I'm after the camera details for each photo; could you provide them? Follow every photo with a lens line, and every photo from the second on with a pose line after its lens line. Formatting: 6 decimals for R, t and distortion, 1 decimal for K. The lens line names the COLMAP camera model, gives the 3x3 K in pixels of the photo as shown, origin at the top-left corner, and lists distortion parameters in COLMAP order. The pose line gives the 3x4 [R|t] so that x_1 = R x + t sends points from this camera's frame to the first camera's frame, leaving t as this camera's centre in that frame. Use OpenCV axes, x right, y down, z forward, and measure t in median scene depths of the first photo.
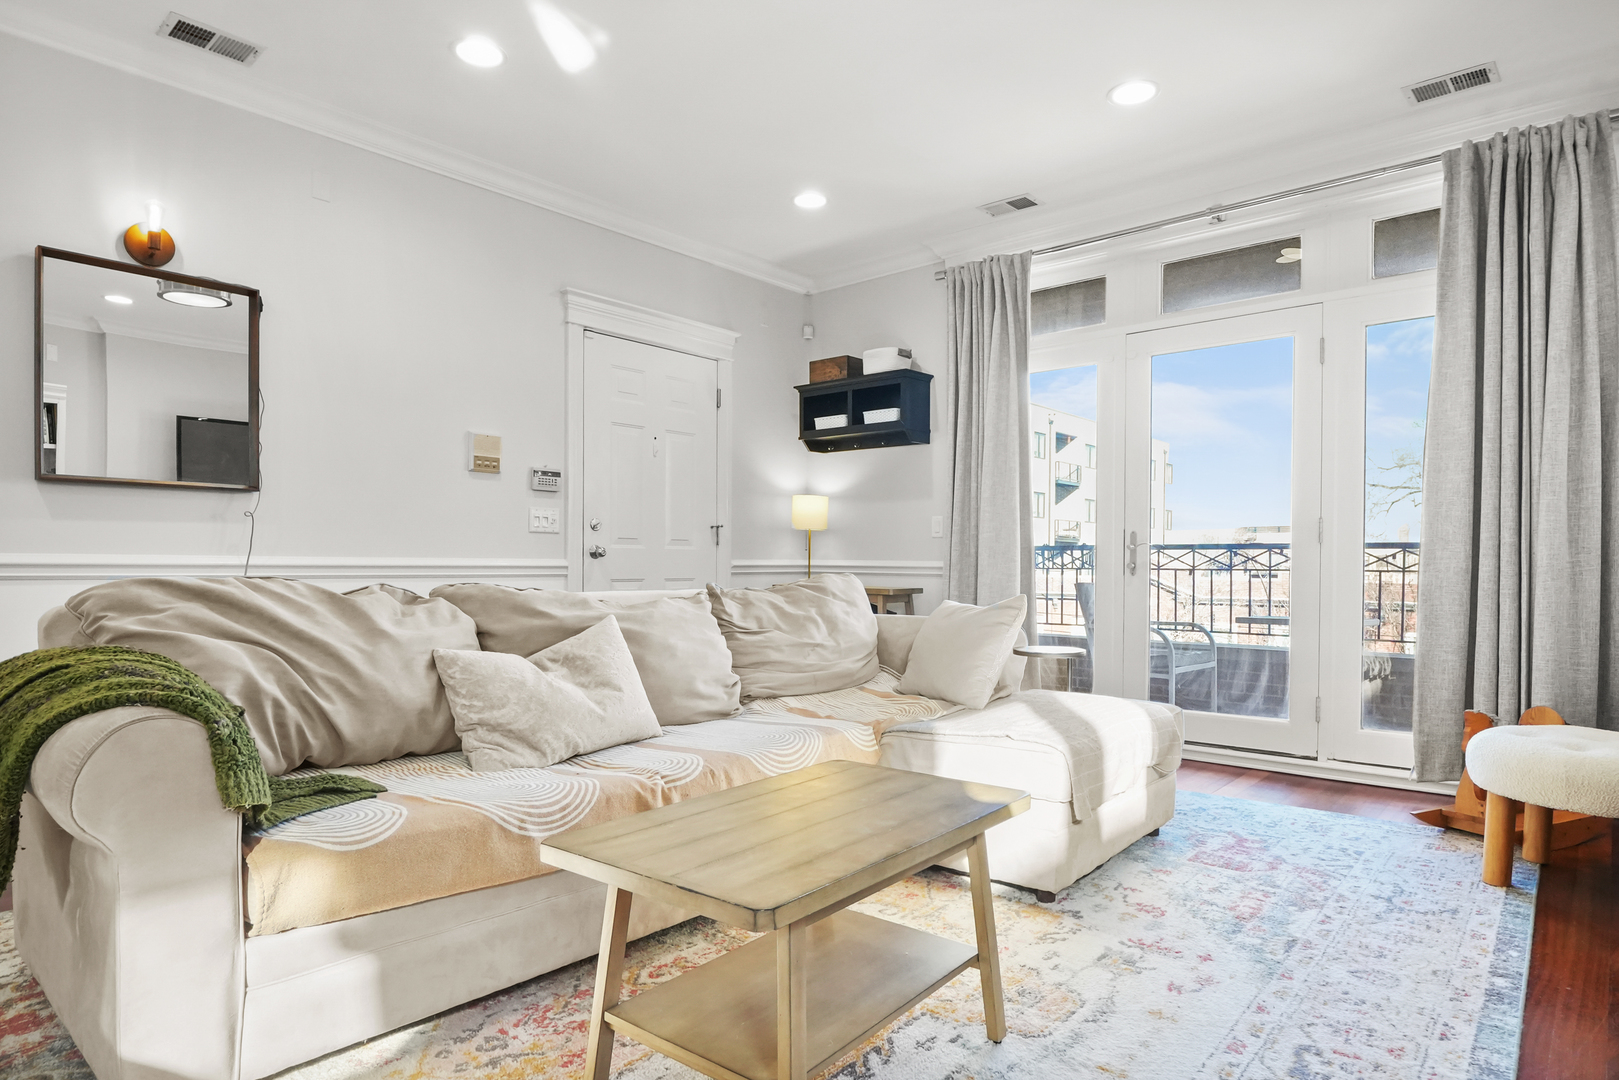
lens RADIAL K [[925.4, 0, 811.2], [0, 925.4, 577.5], [0, 0, 1]] dist [-0.015827, 0.000925]
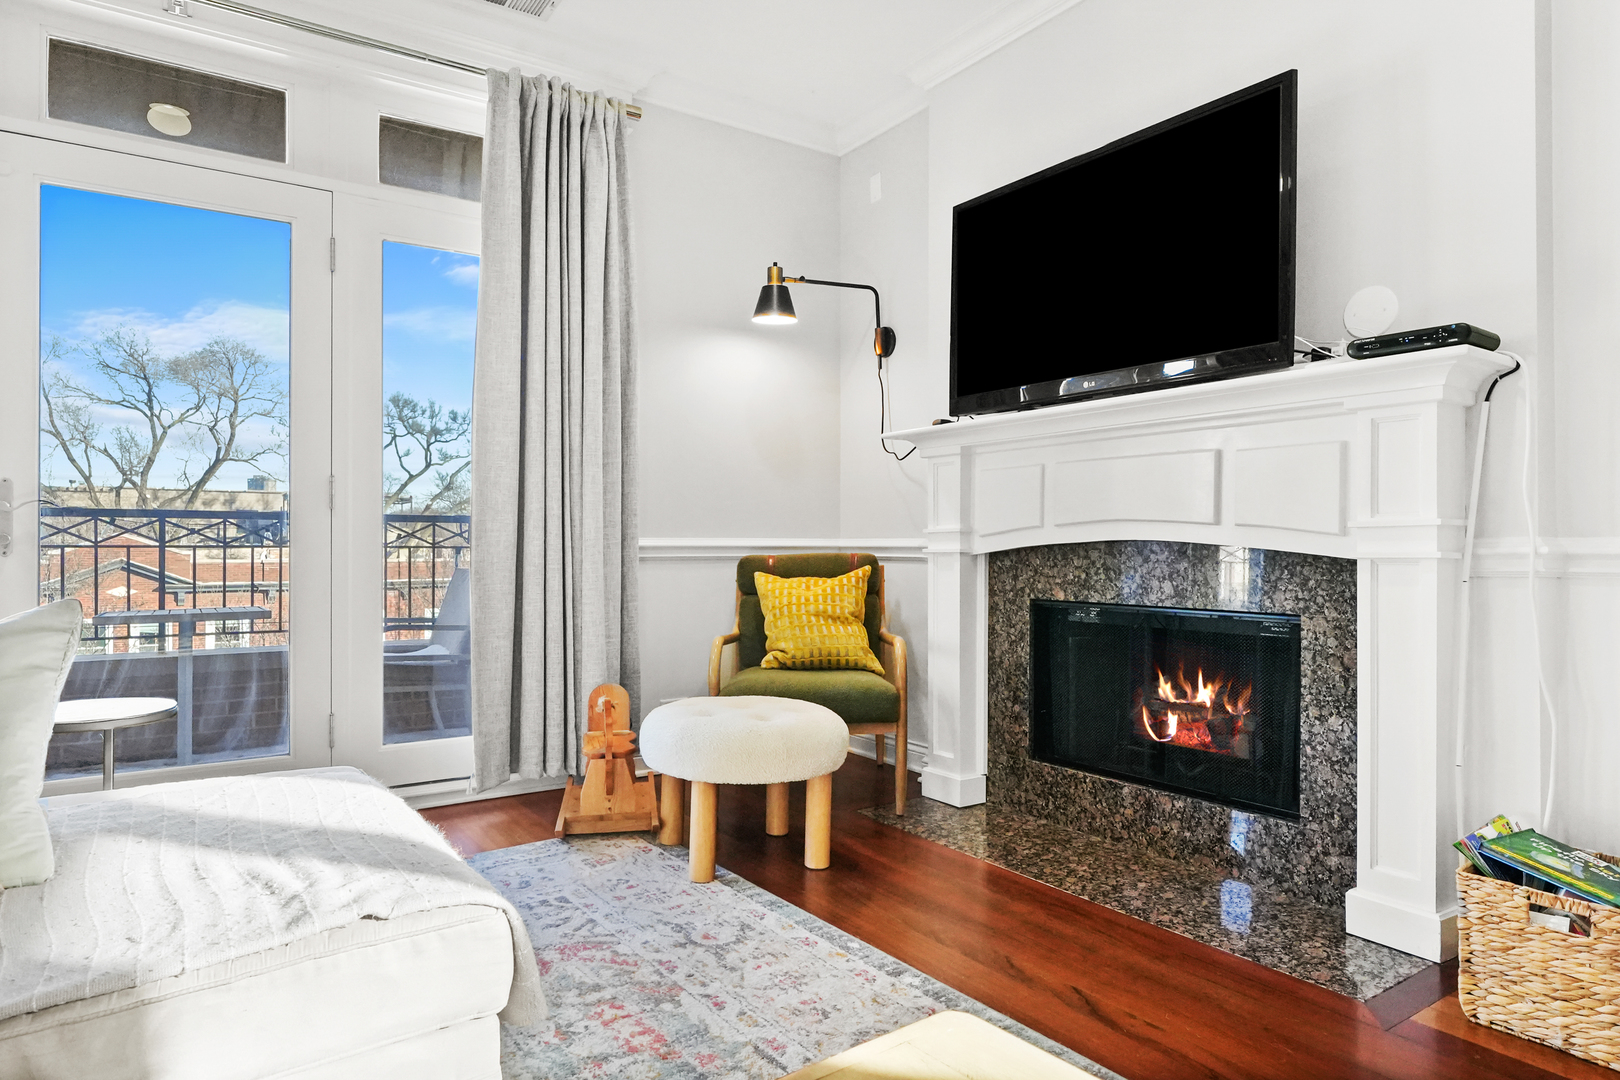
lens RADIAL K [[967.6, 0, 807.0], [0, 967.6, 543.6], [0, 0, 1]] dist [-0.005751, -0.000752]
pose [[0.246816, -0.002172, 0.969060, -0.140977], [0.012866, 0.999917, -0.001036, -0.004140], [-0.968977, 0.012724, 0.246823, 0.512407]]
